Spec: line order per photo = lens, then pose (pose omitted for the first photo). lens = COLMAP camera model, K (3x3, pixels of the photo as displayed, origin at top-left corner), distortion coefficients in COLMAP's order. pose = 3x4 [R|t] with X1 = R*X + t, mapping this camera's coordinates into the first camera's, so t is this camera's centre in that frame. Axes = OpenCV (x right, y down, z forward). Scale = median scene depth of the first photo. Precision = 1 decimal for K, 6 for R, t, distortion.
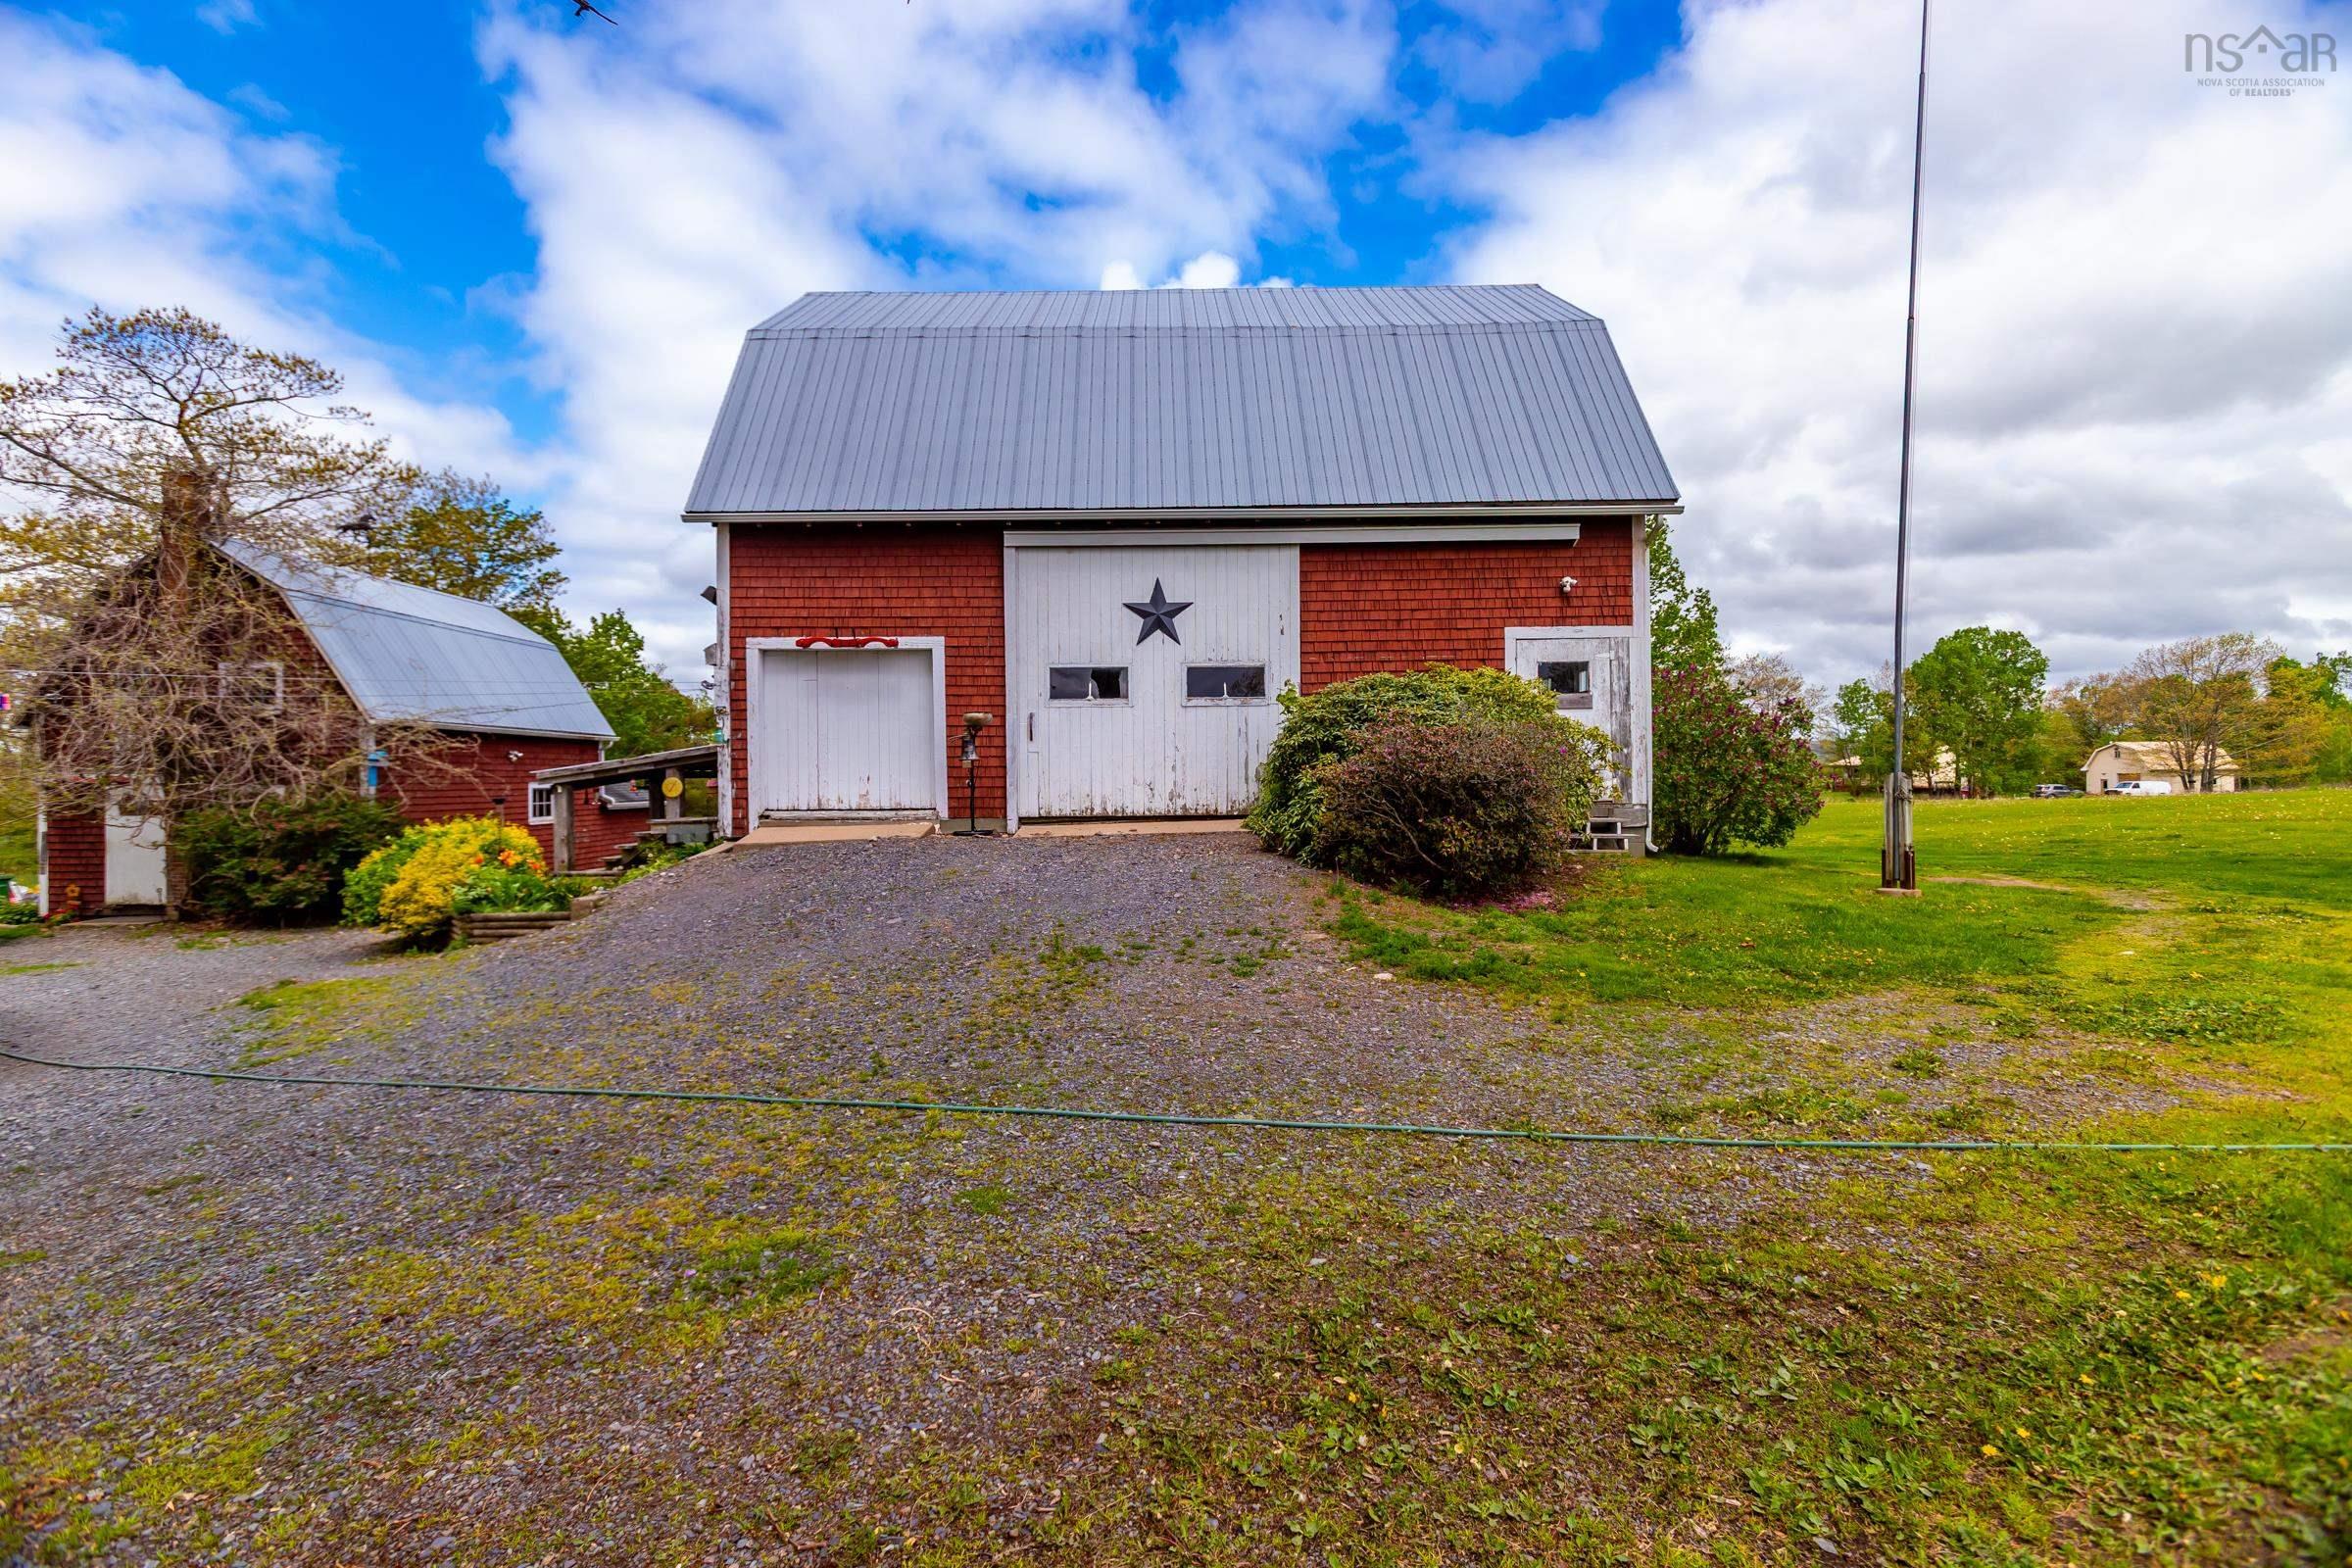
lens RADIAL K [[1046.7, 0, 1166.8], [0, 1046.7, 781.4], [0, 0, 1]] dist [-0.016815, 0.015726]
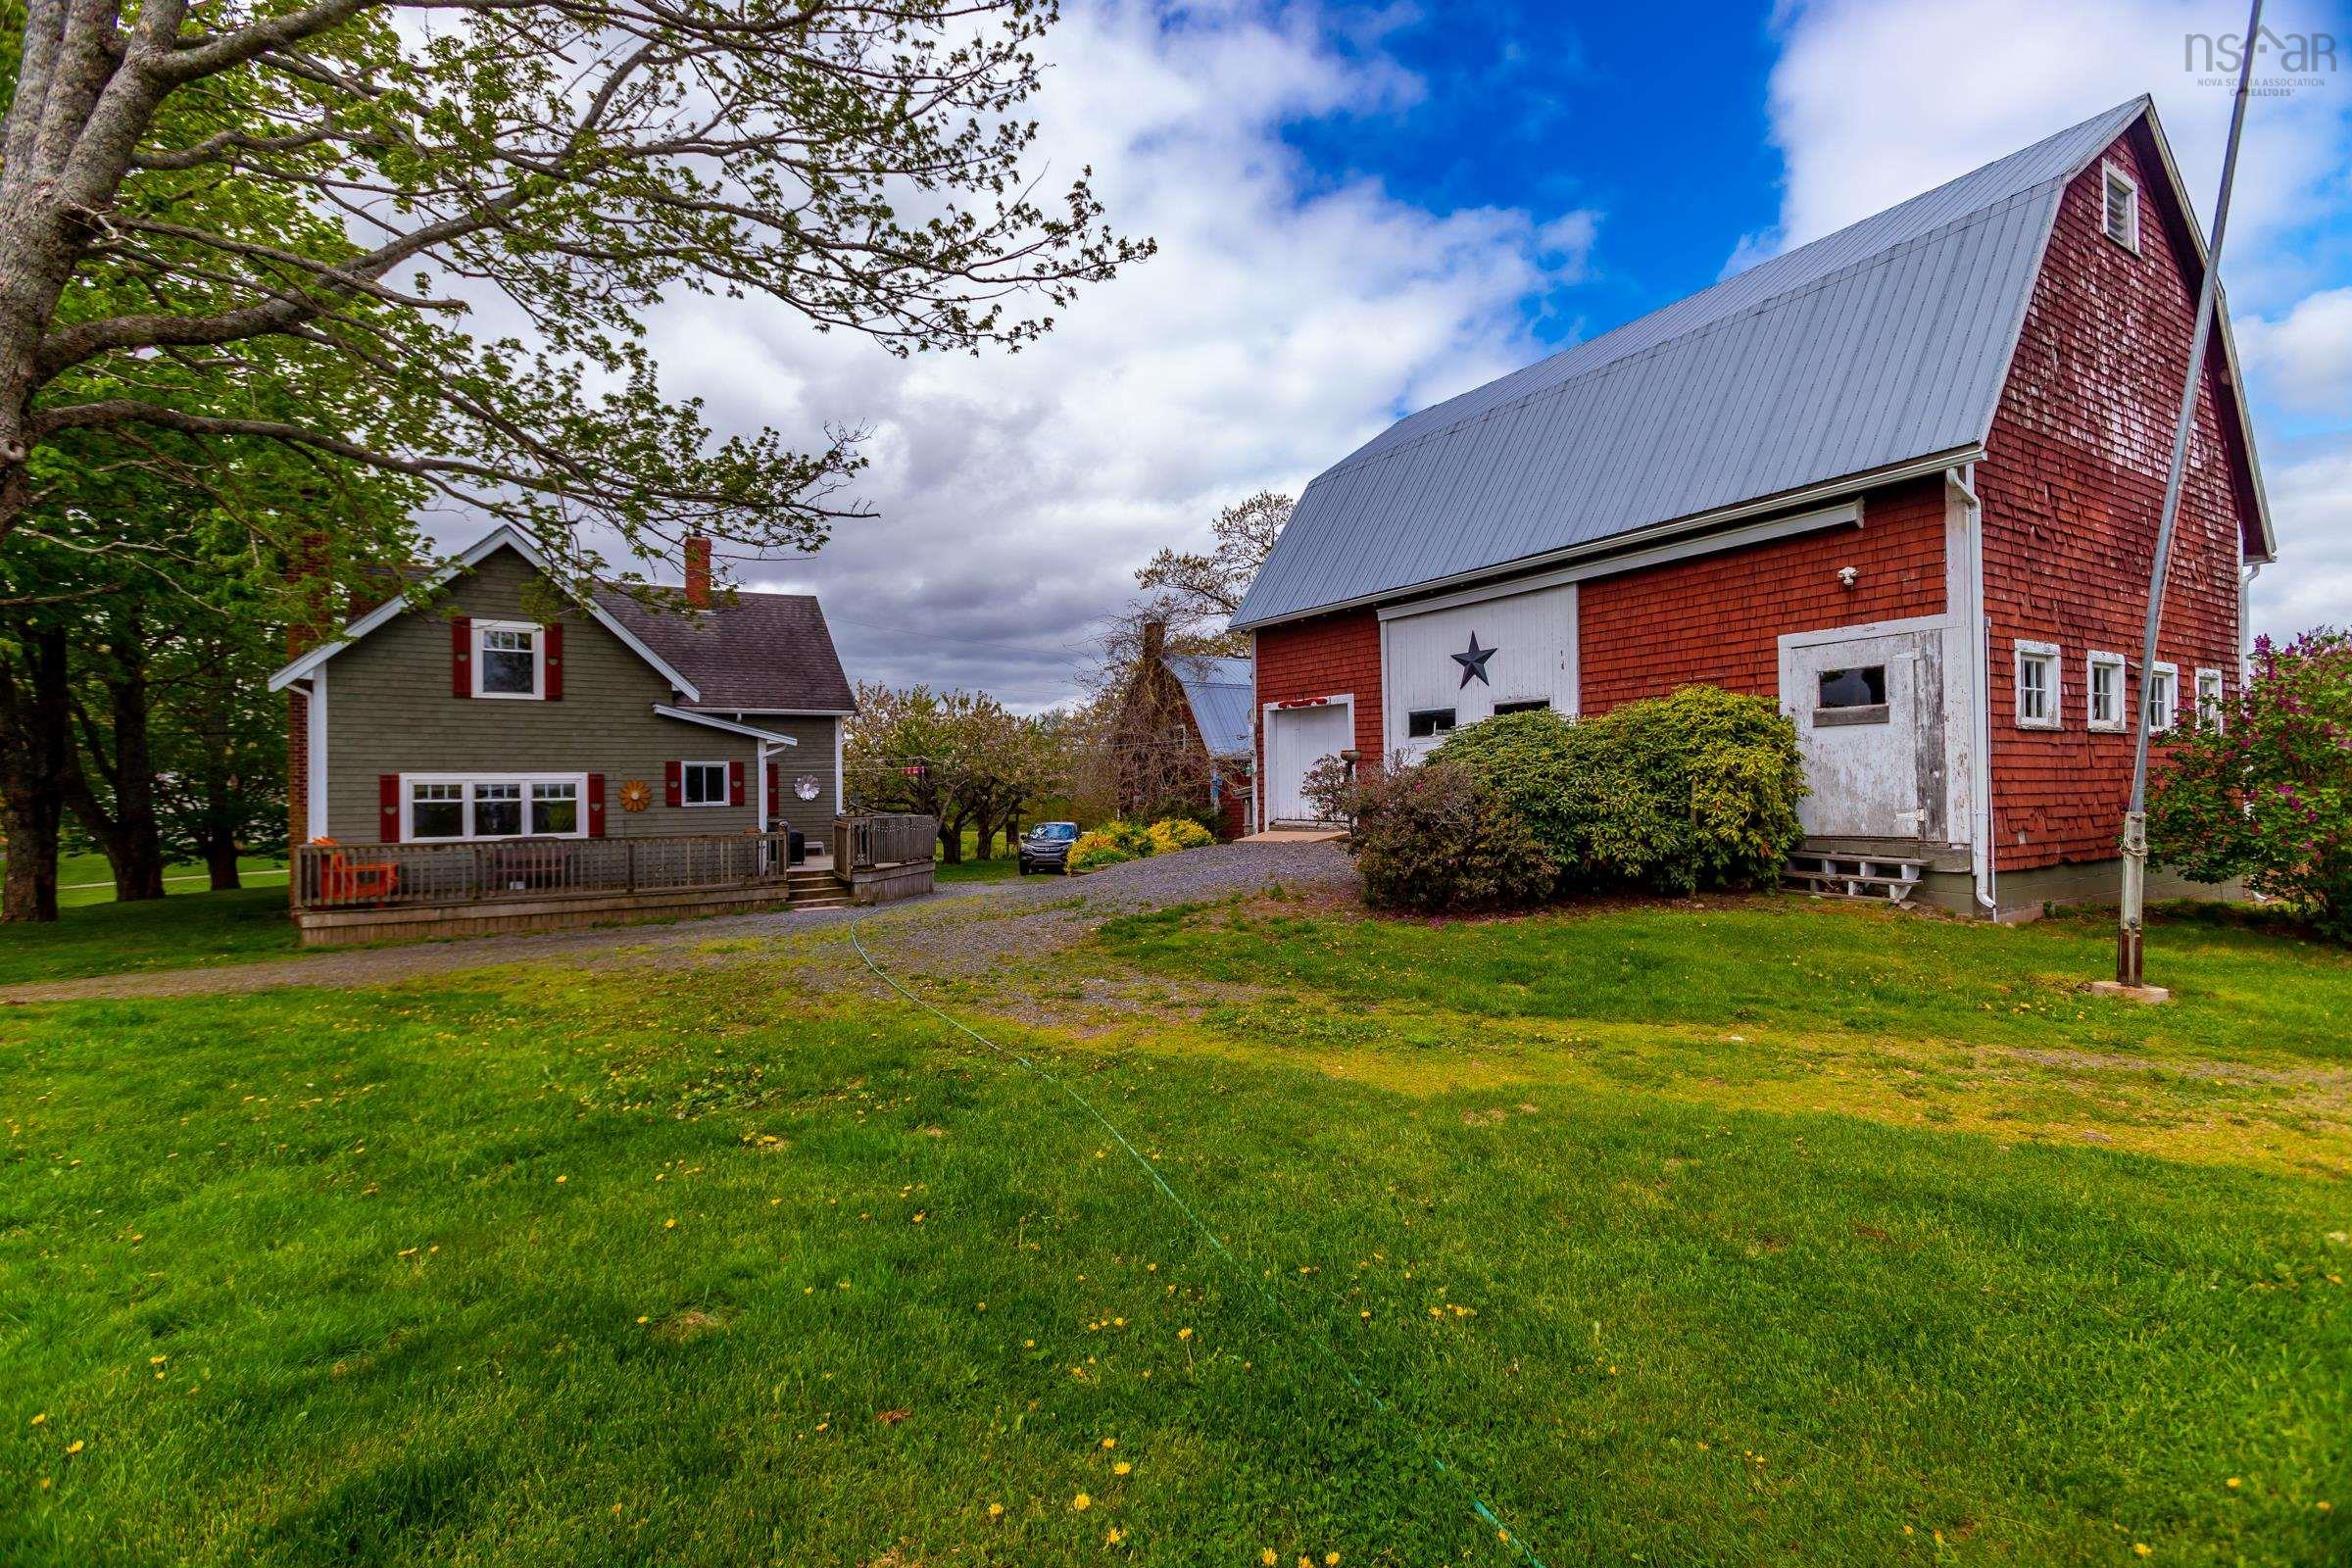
lens RADIAL K [[1046.7, 0, 1166.8], [0, 1046.7, 781.4], [0, 0, 1]] dist [-0.016815, 0.015726]
pose [[0.519995, -0.002989, -0.854164, 0.807883], [0.004018, 0.999991, -0.001054, -0.025350], [0.854160, -0.002884, 0.520002, 0.097829]]
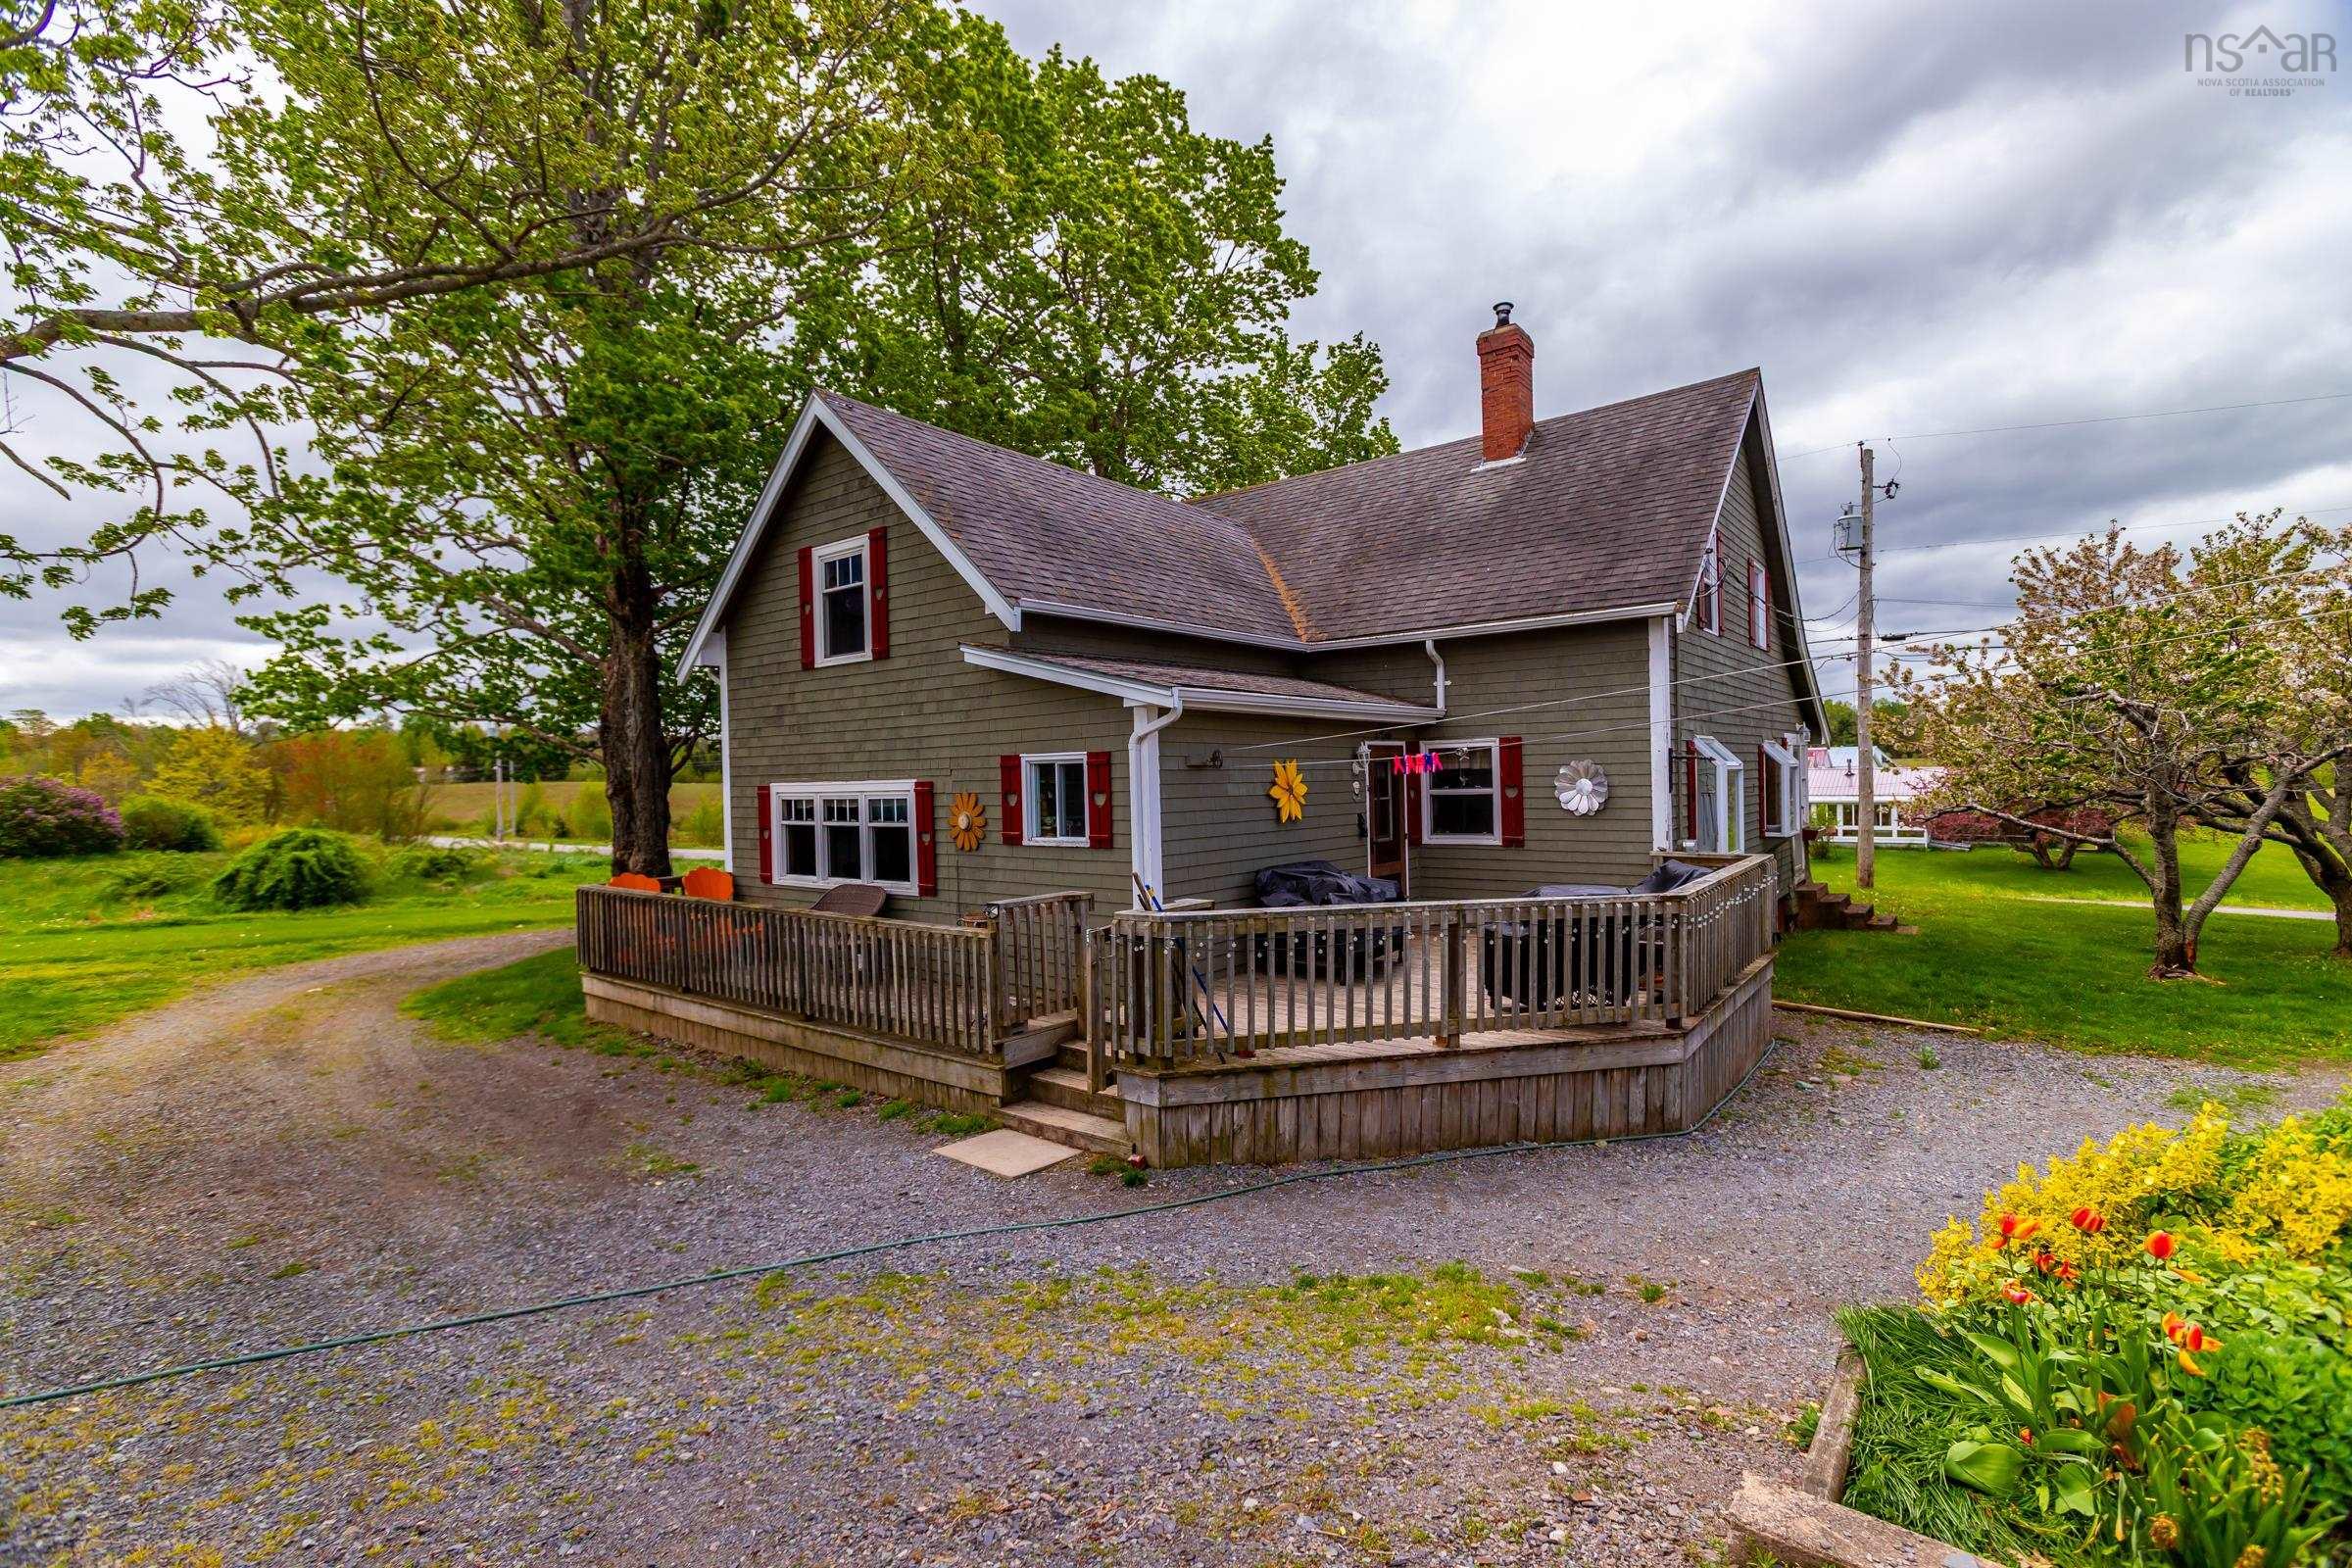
lens RADIAL K [[1081.9, 0, 1123.1], [0, 1081.9, 779.6], [0, 0, 1]] dist [0.004345, 0.000814]
pose [[-0.654394, 0.032466, -0.755456, -0.192286], [0.030552, 0.999397, 0.016485, -0.048892], [0.755536, -0.012293, -0.654992, 0.784727]]
